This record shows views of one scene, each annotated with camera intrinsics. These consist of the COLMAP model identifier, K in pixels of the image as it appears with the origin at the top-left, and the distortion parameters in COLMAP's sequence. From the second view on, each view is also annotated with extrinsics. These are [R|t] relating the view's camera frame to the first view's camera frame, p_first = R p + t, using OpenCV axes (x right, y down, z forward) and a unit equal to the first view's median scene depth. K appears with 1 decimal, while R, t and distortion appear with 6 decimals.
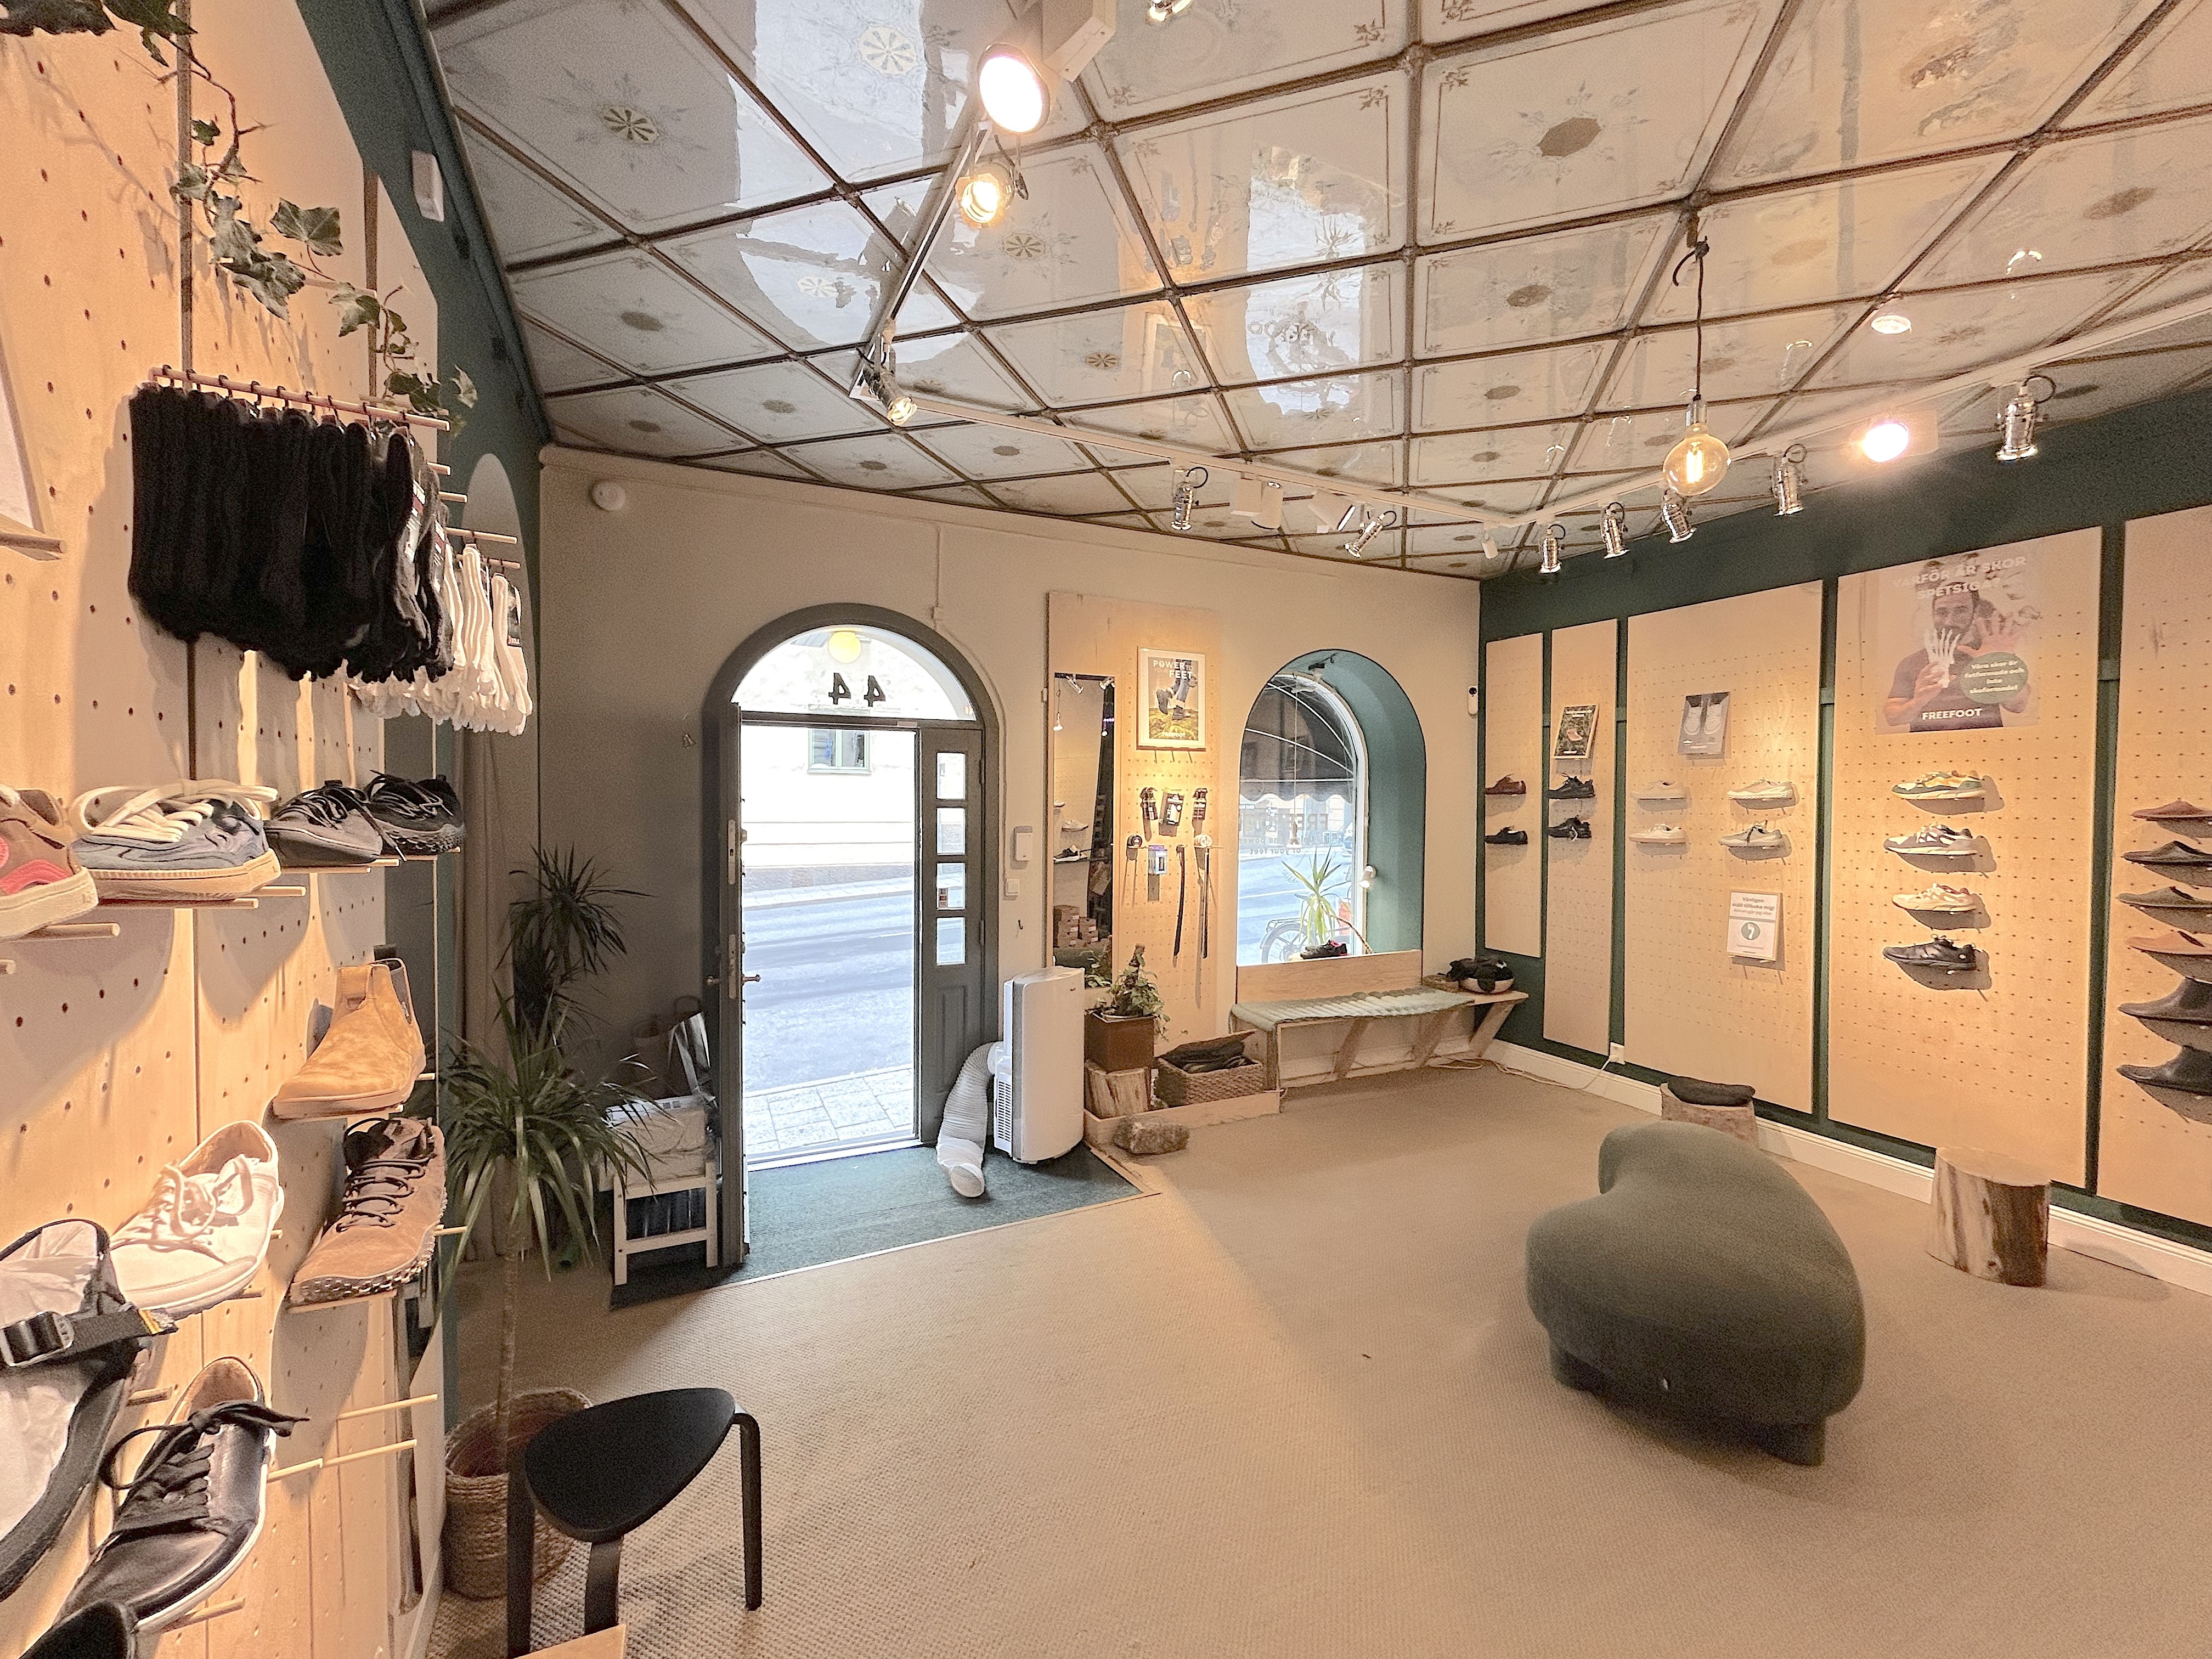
lens RADIAL K [[880.8, 0, 1099.5], [0, 880.8, 824.0], [0, 0, 1]] dist [0.001101, -0.000742]
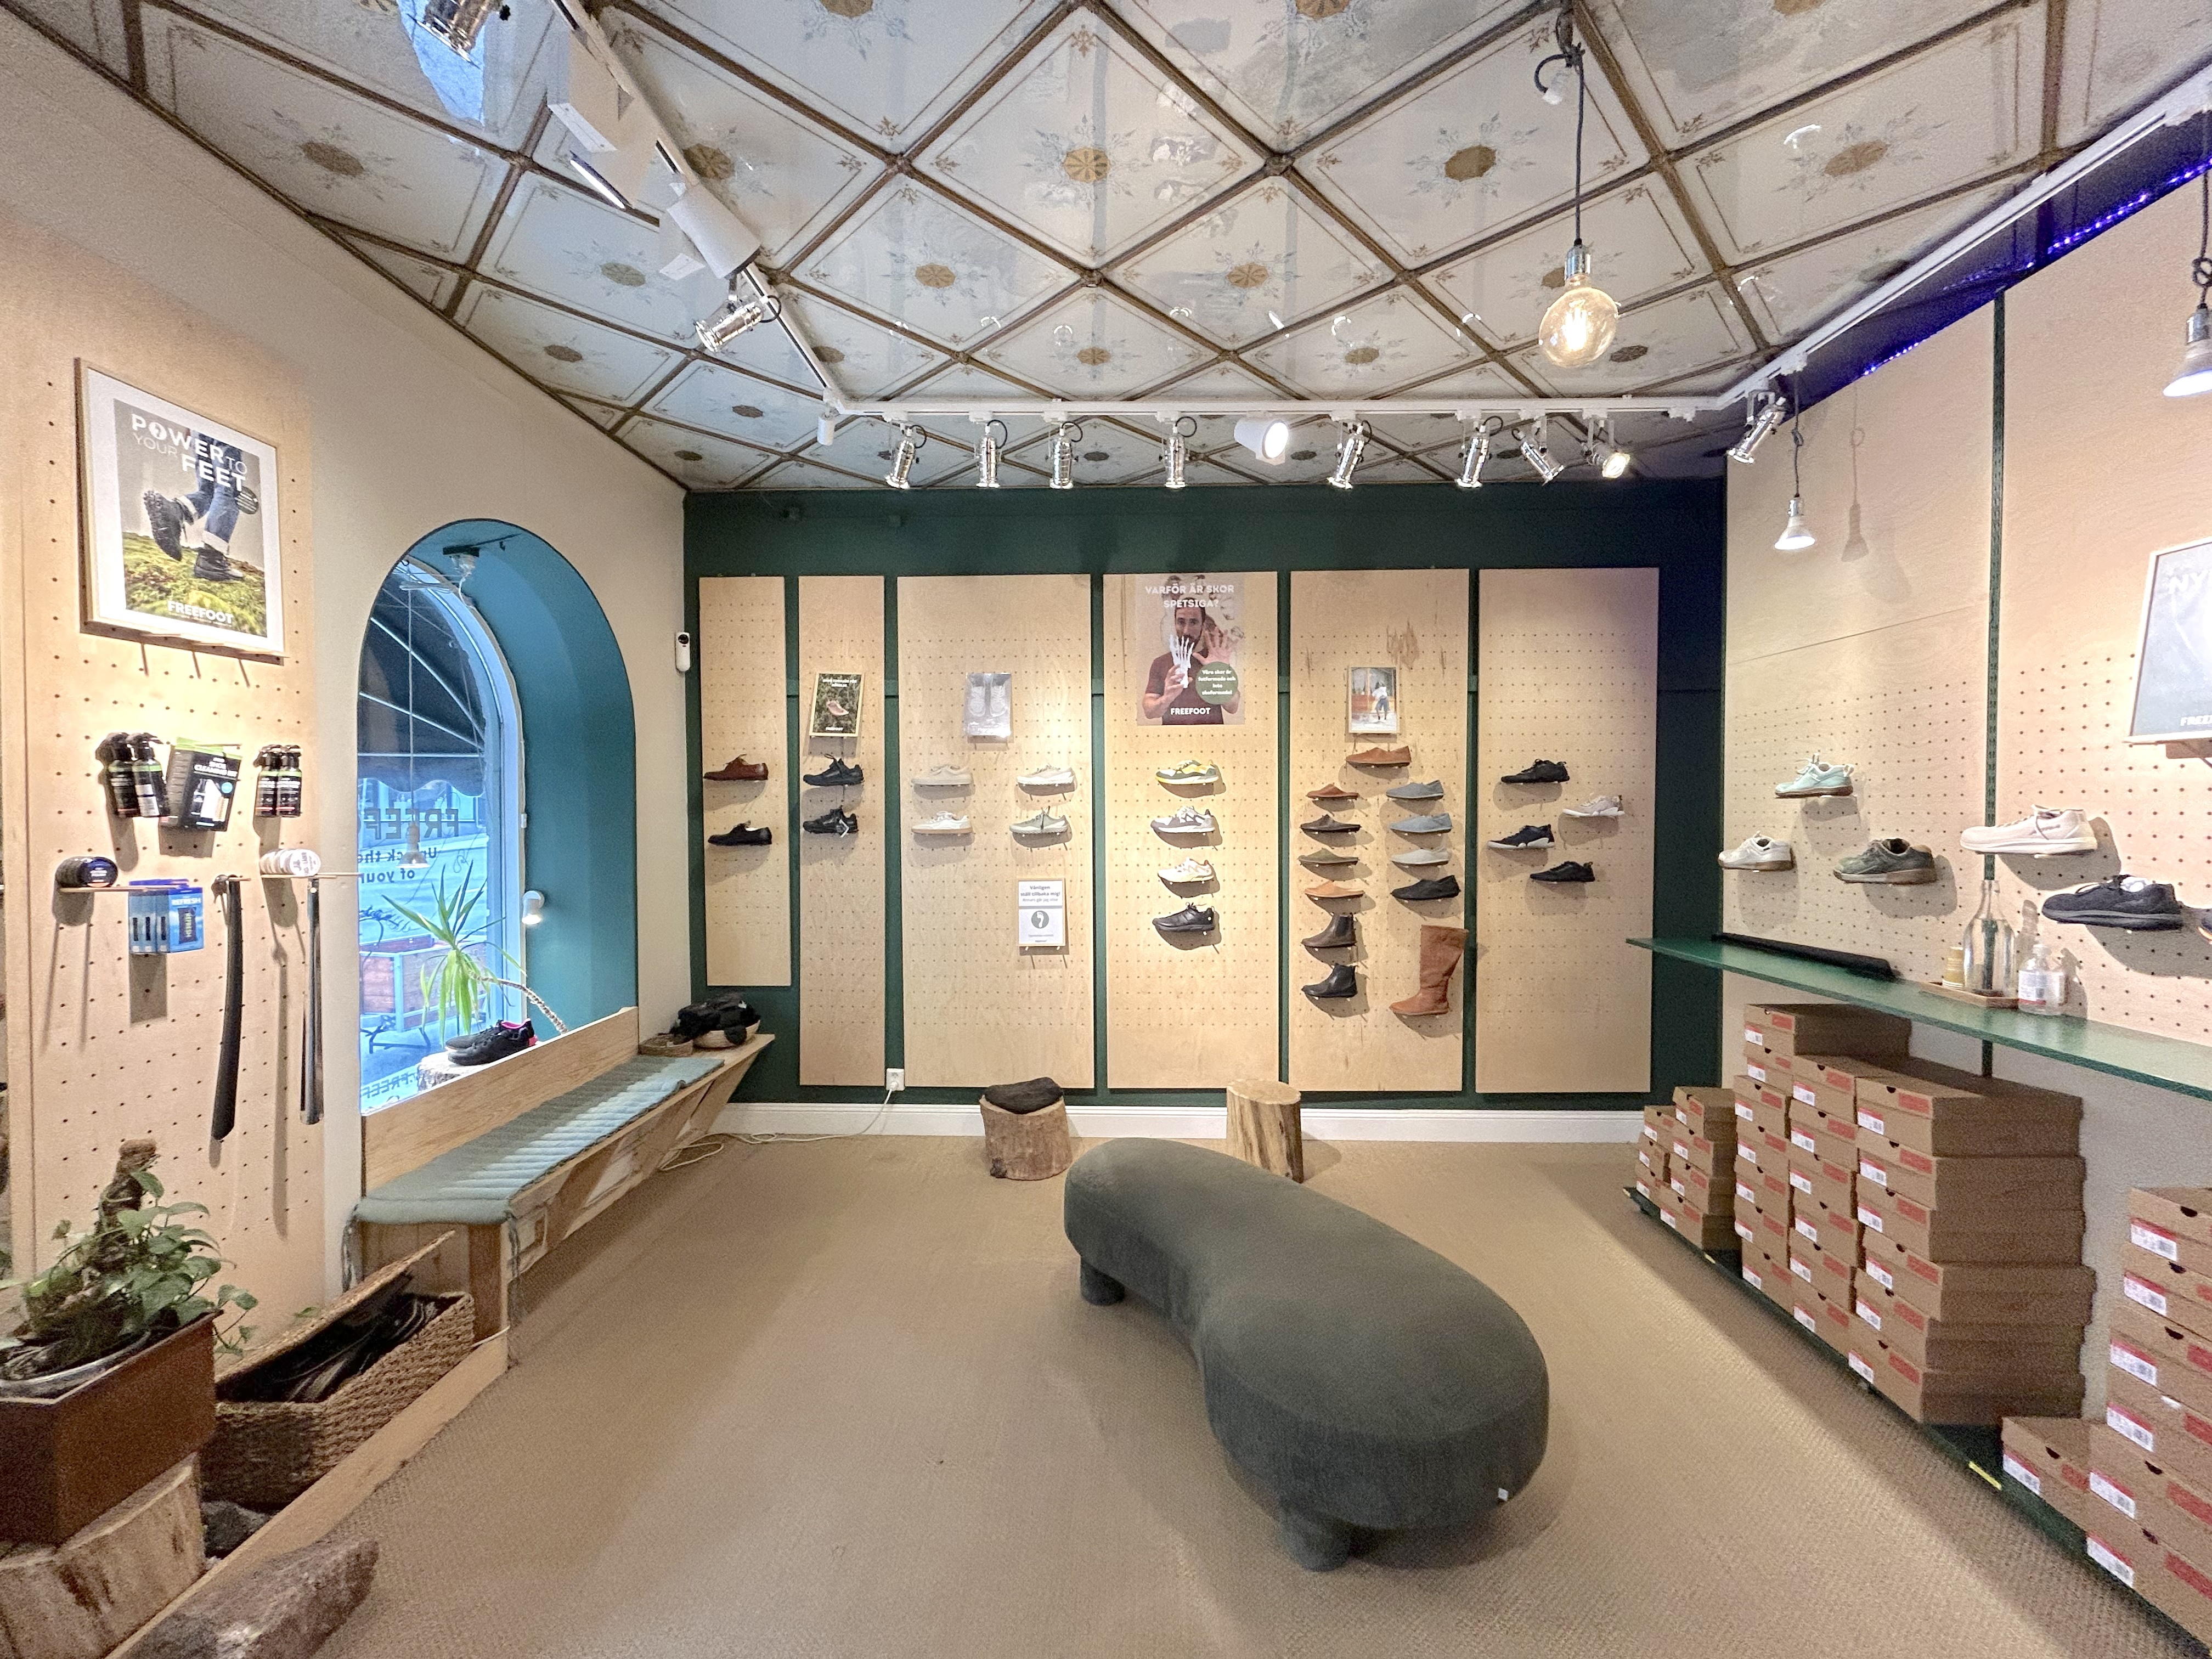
lens RADIAL K [[894.1, 0, 1102.6], [0, 894.1, 826.5], [0, 0, 1]] dist [-0.003388, 0.002212]
pose [[0.451376, -0.023383, 0.892028, -0.112210], [0.029880, 0.999492, 0.011080, 0.008649], [-0.891834, 0.021653, 0.451845, 0.469420]]
